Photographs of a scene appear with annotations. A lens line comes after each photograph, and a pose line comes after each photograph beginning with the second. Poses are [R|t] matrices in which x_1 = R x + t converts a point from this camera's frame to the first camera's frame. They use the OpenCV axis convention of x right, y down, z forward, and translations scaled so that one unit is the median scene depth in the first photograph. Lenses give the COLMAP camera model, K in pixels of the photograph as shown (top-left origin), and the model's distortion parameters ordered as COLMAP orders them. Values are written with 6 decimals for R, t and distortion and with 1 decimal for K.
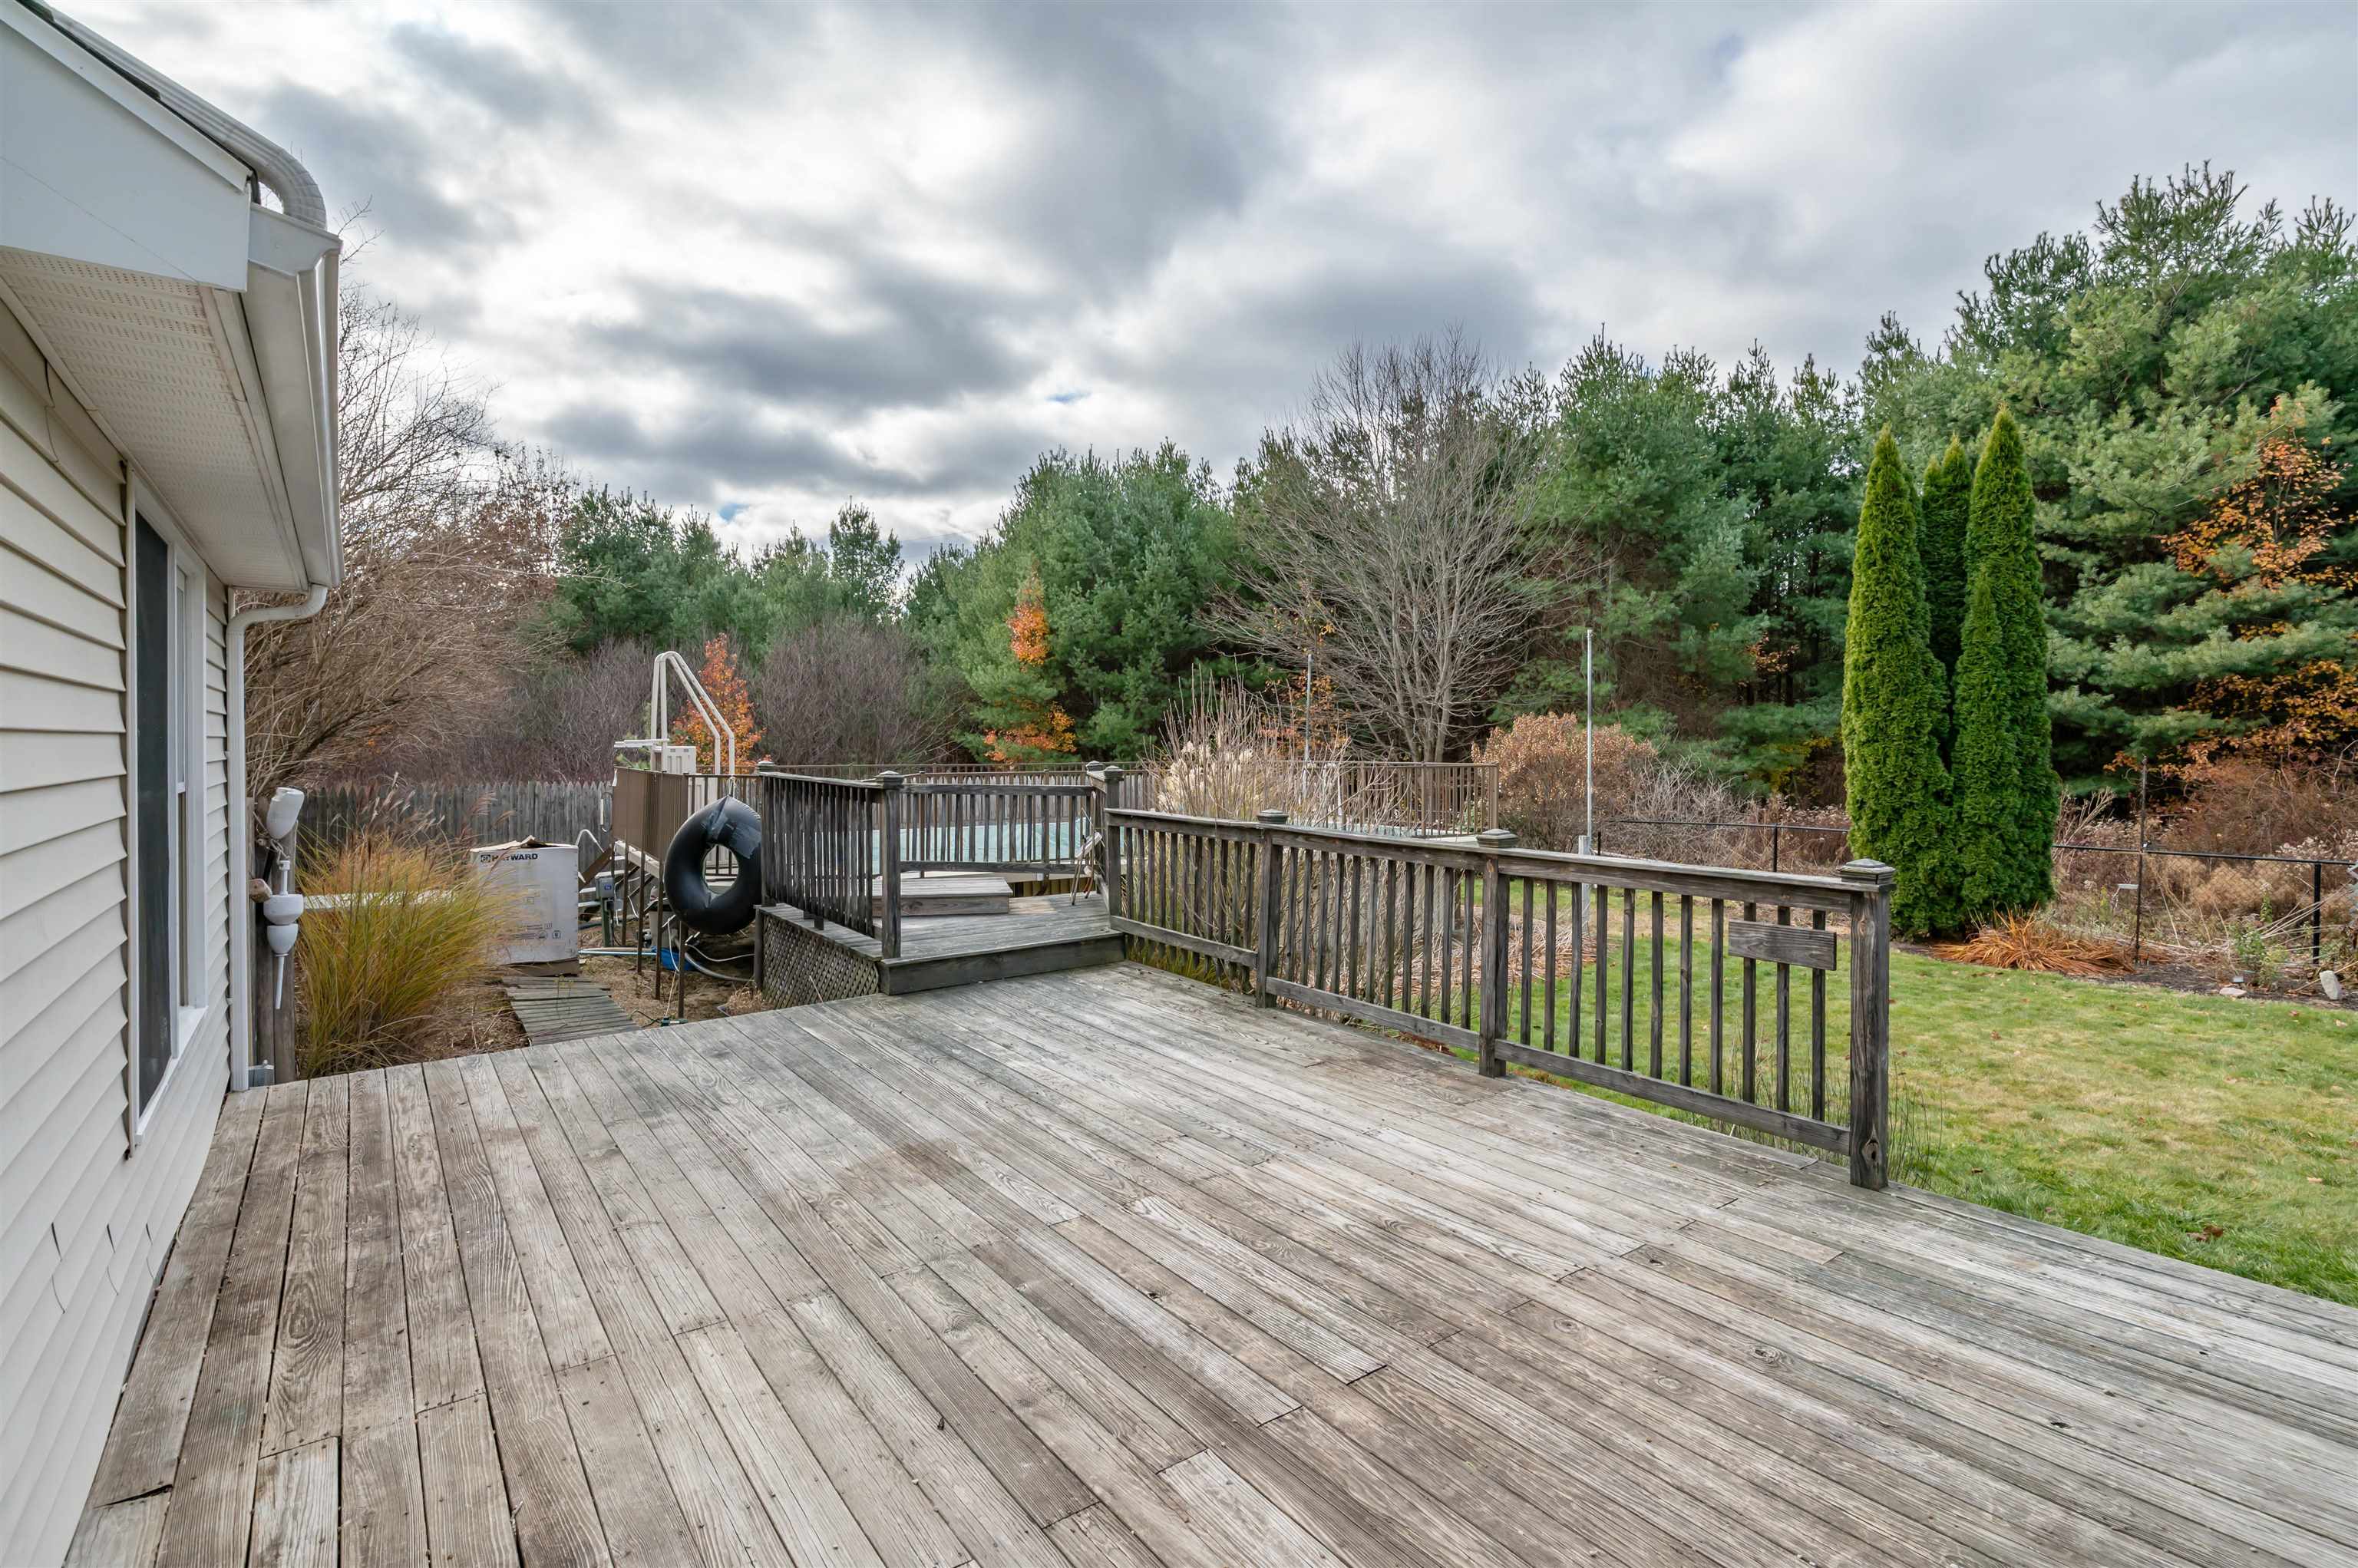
lens RADIAL K [[1154.9, 0, 1208.7], [0, 1154.9, 750.8], [0, 0, 1]] dist [-0.009252, 0.005299]
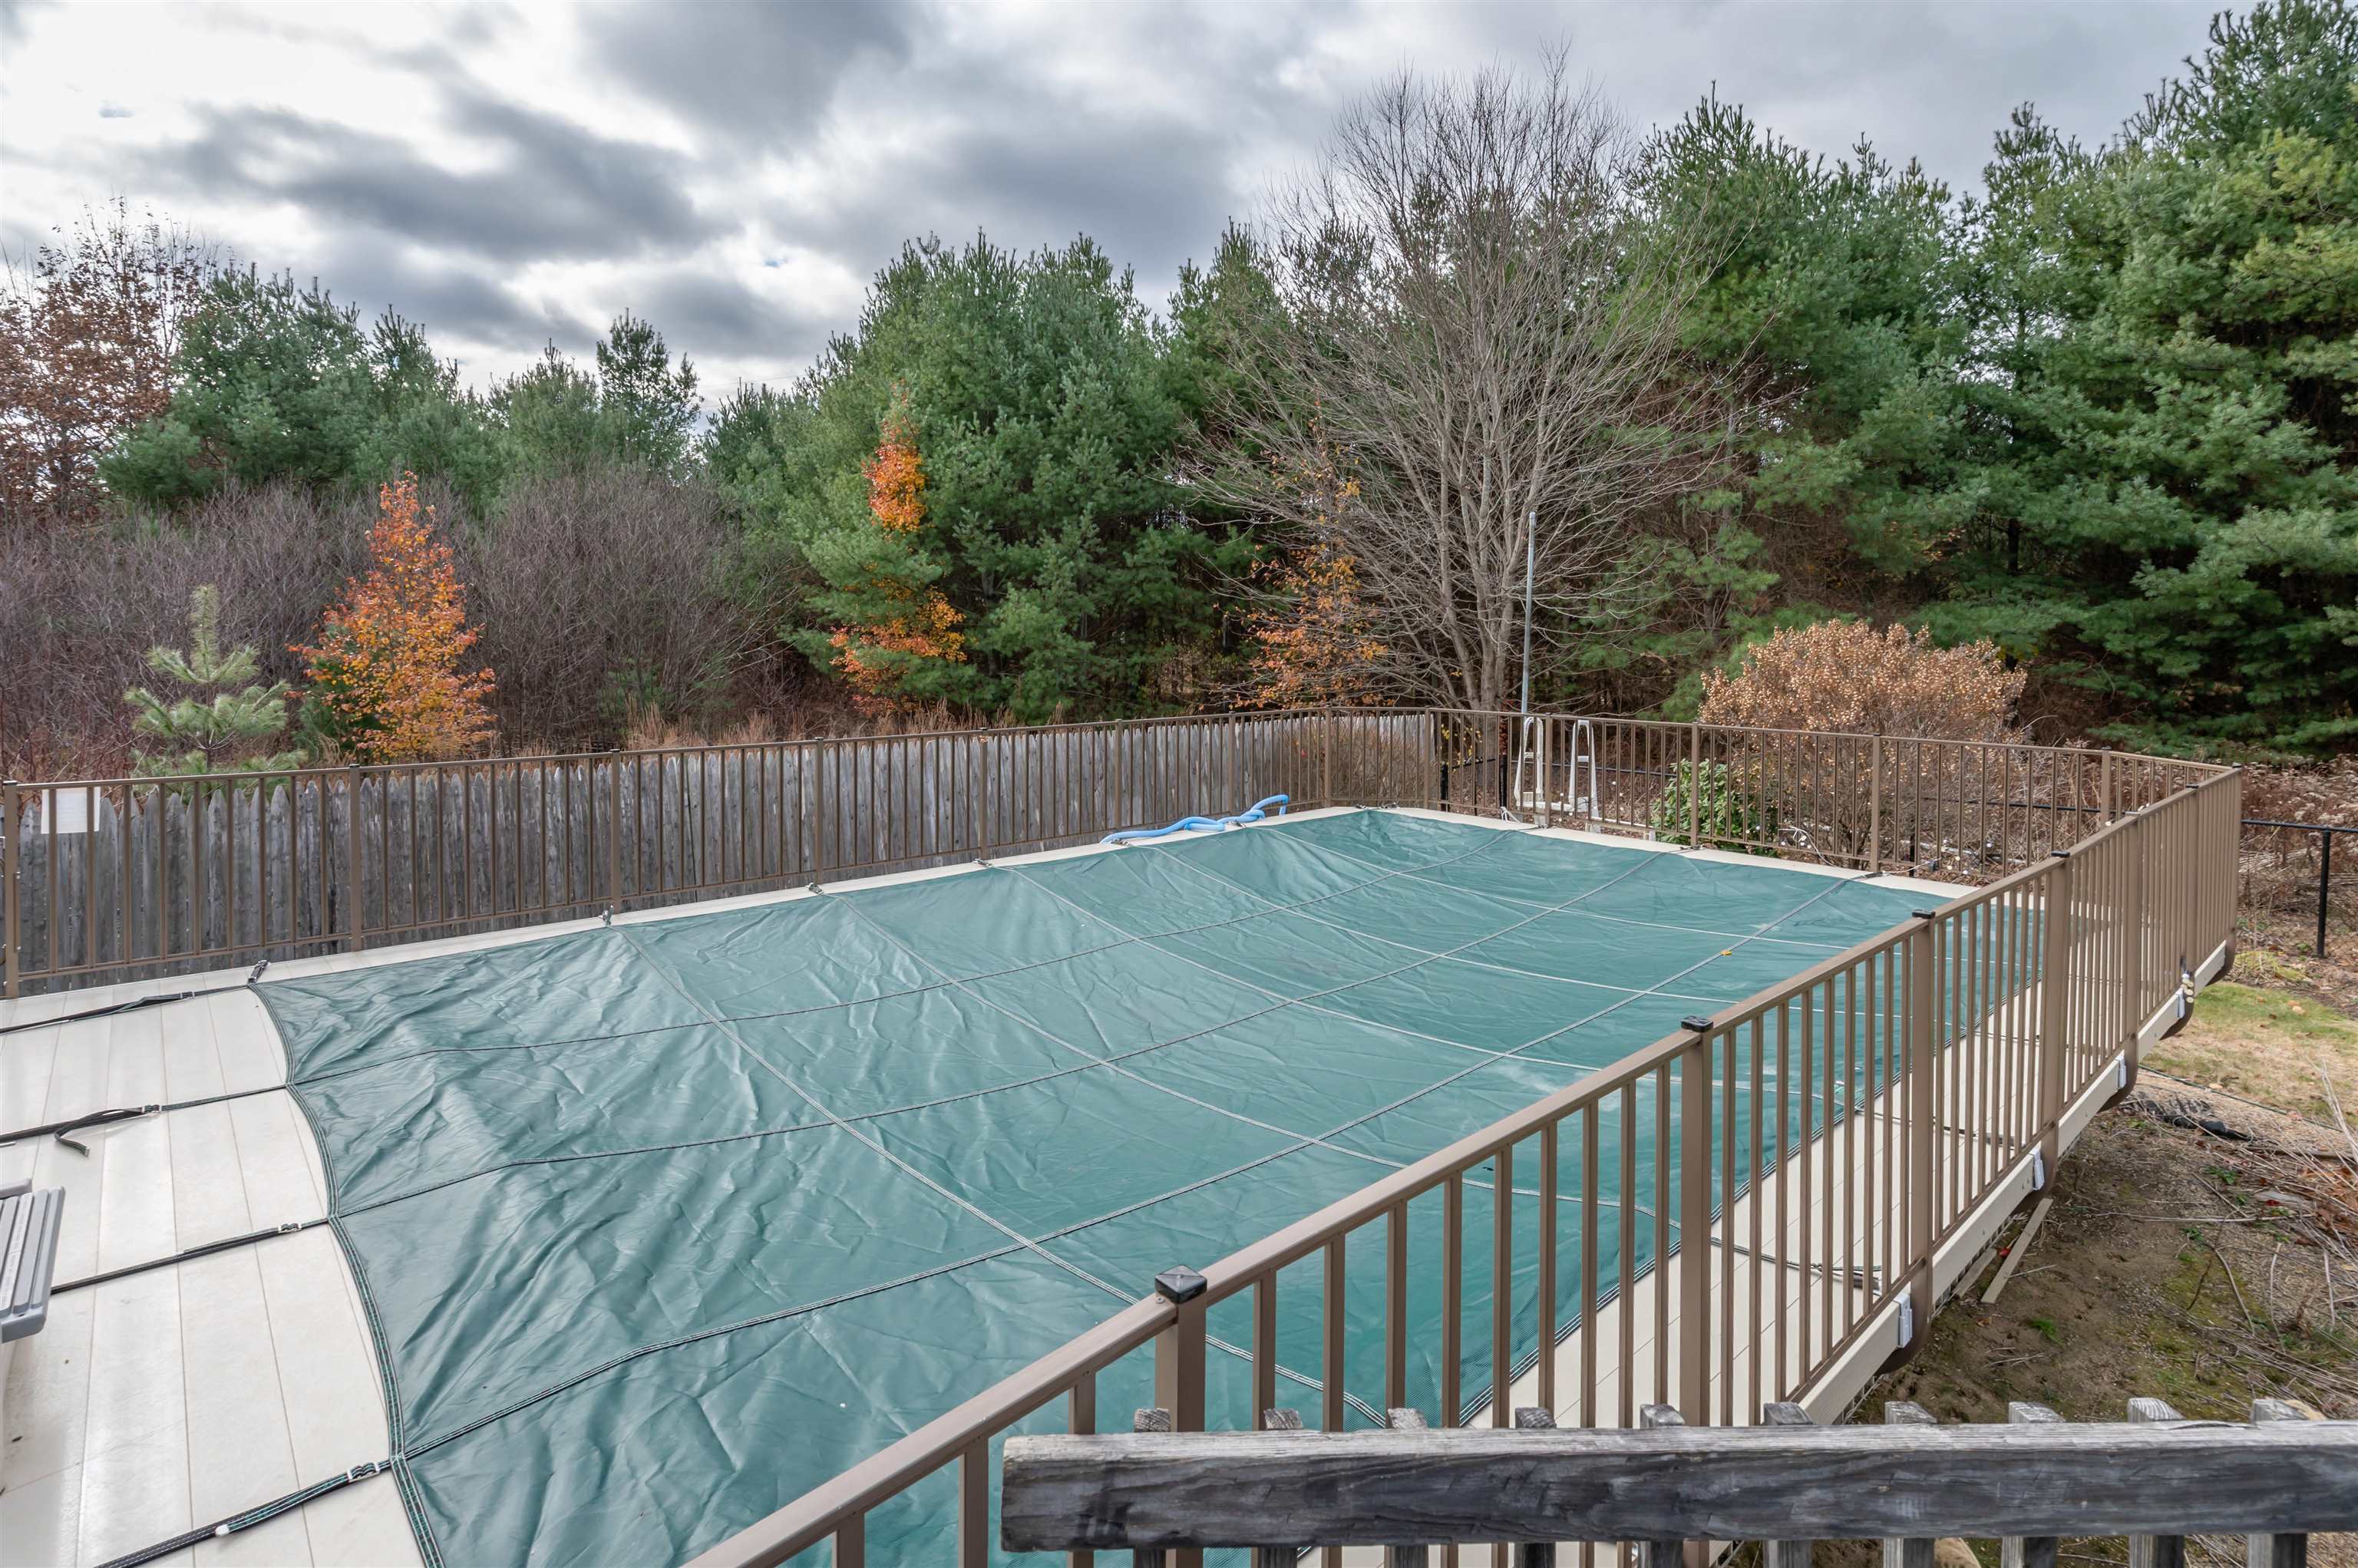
lens RADIAL K [[1154.9, 0, 1191.4], [0, 1154.9, 655.4], [0, 0, 1]] dist [-0.009252, 0.005299]
pose [[0.988961, 0.004188, 0.148120, -0.082795], [-0.006670, 0.999846, 0.016262, -0.013029], [-0.148029, -0.017070, 0.988836, 0.285253]]
